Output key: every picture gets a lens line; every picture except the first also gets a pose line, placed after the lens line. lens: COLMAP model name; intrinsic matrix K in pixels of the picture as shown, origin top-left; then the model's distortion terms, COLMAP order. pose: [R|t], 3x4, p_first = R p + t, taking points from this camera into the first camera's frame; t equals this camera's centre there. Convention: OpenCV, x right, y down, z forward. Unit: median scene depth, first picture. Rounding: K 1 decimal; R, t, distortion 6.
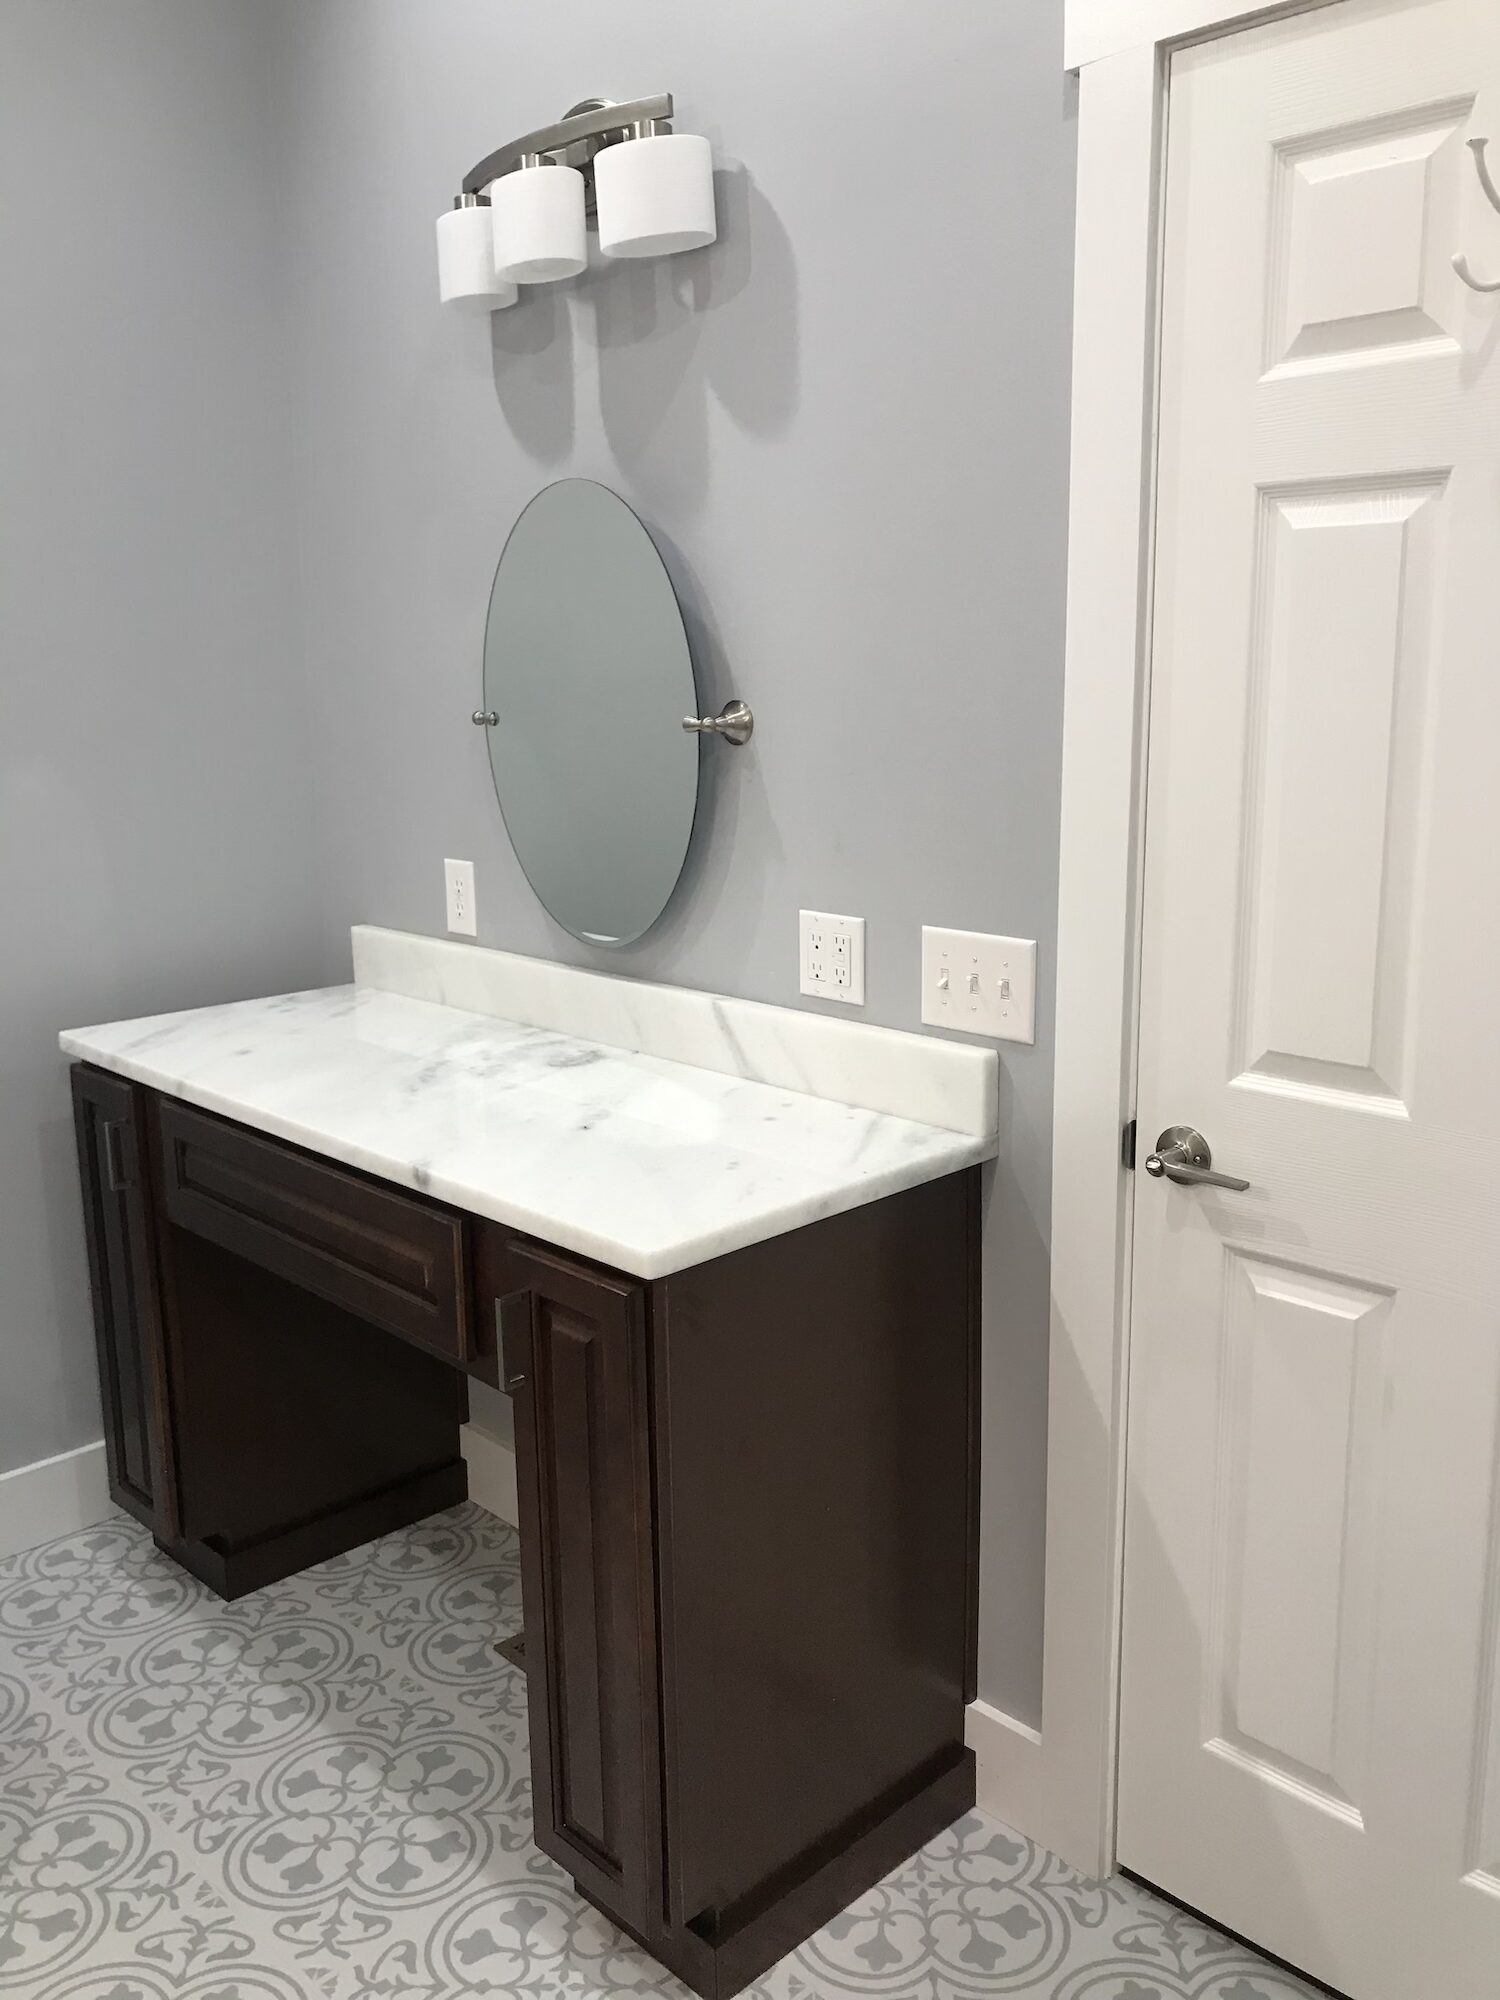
lens RADIAL K [[1656.9, 0, 766.0], [0, 1656.9, 983.5], [0, 0, 1]] dist [0.030994, -0.030514]
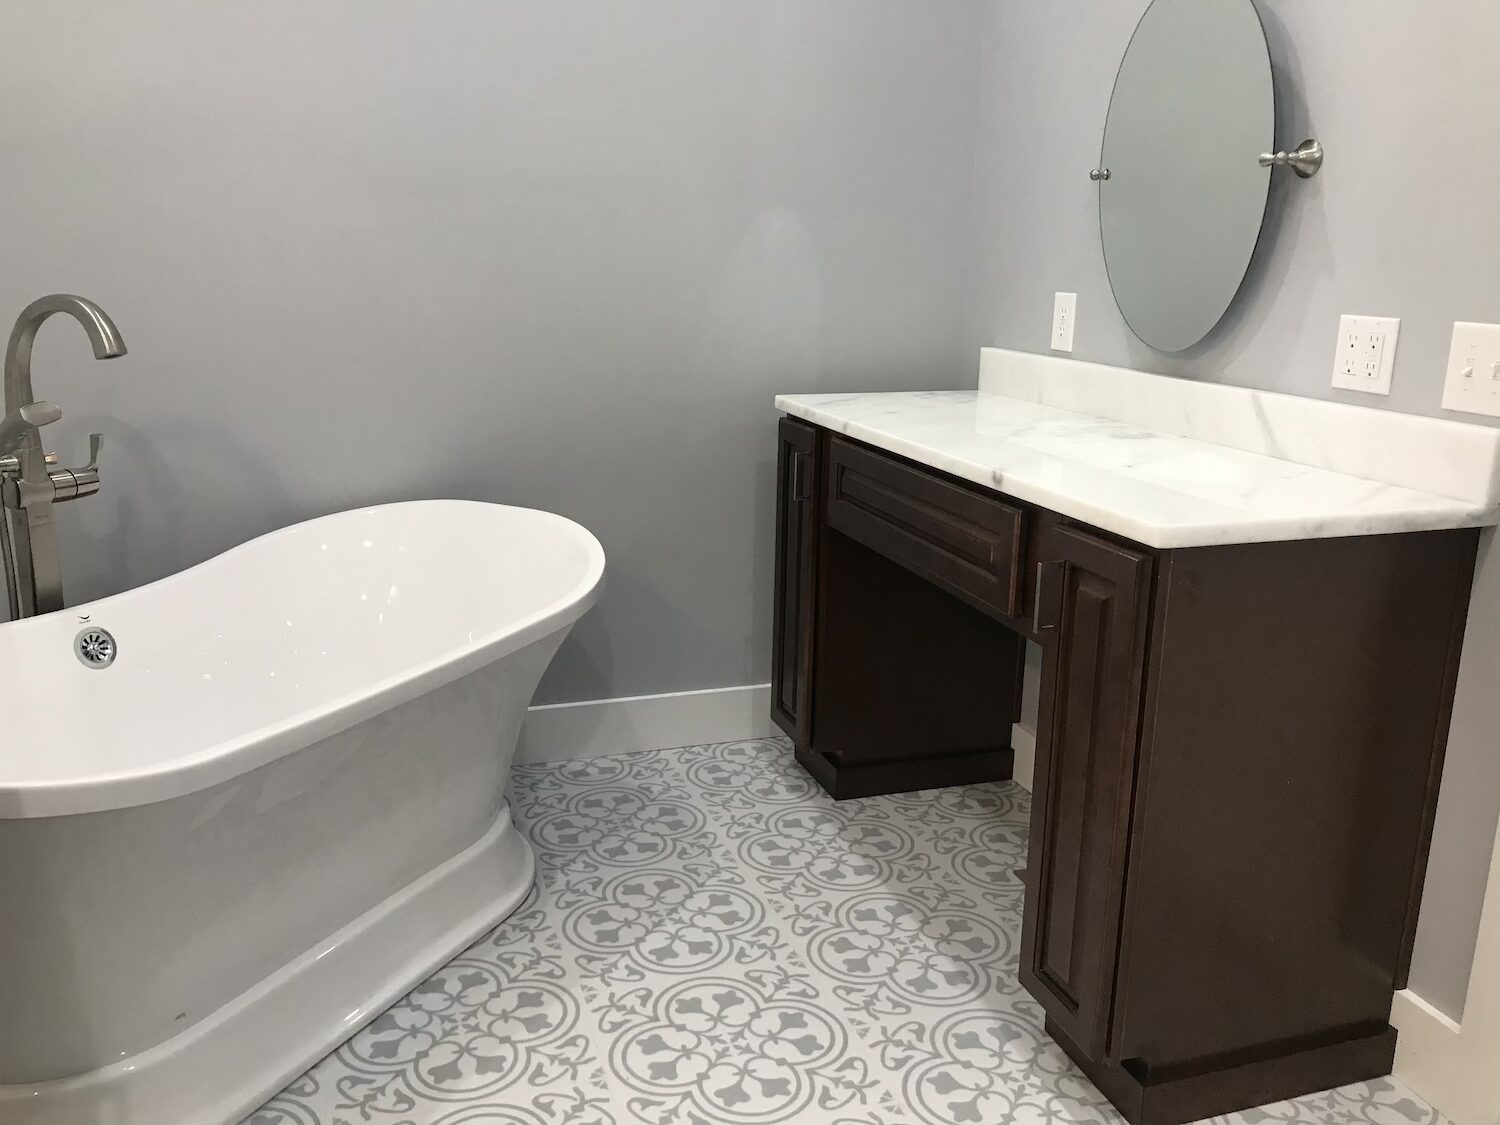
lens RADIAL K [[1242.6, 0, 752.0], [0, 1242.6, 553.1], [0, 0, 1]] dist [0.030994, -0.030514]
pose [[0.899387, 0.134624, -0.415909, 0.036639], [-0.116544, 0.990807, 0.068690, 0.114640], [0.421333, -0.013307, 0.906808, -0.003156]]
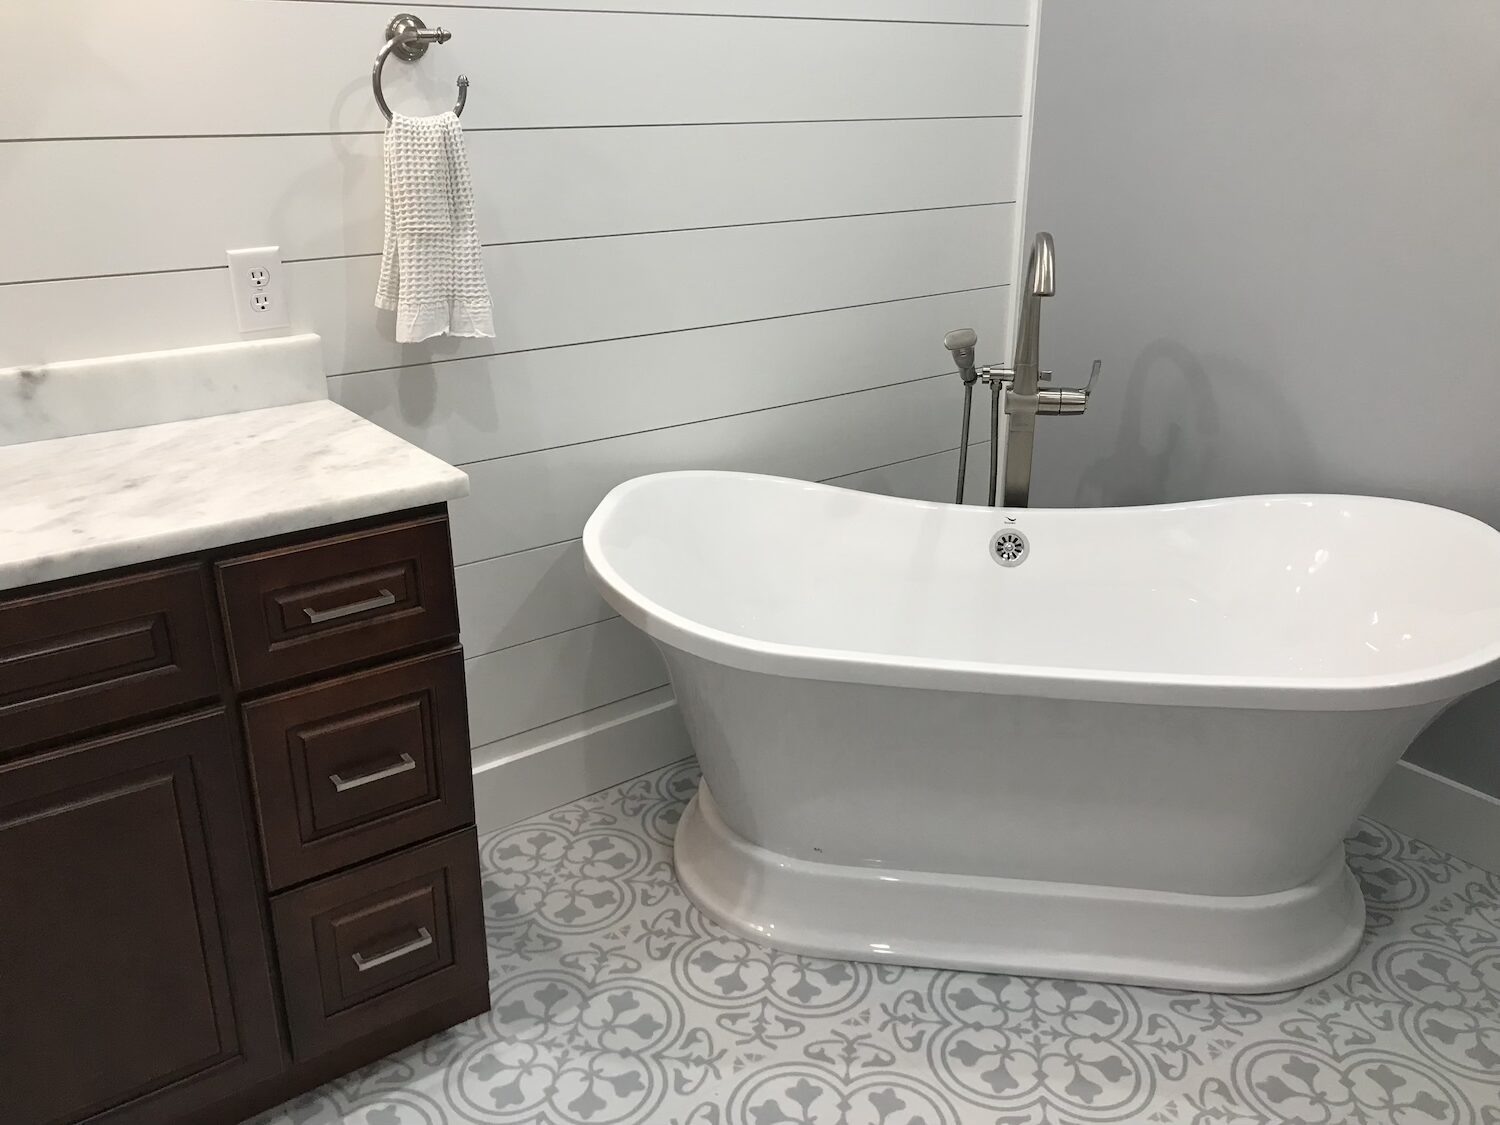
lens RADIAL K [[1242.6, 0, 745.4], [0, 1242.6, 558.0], [0, 0, 1]] dist [0.030994, -0.030514]
pose [[-0.140037, 0.361482, -0.921803, 0.227955], [-0.185870, 0.904829, 0.383063, -0.056691], [0.972544, 0.224979, -0.059521, 0.516728]]
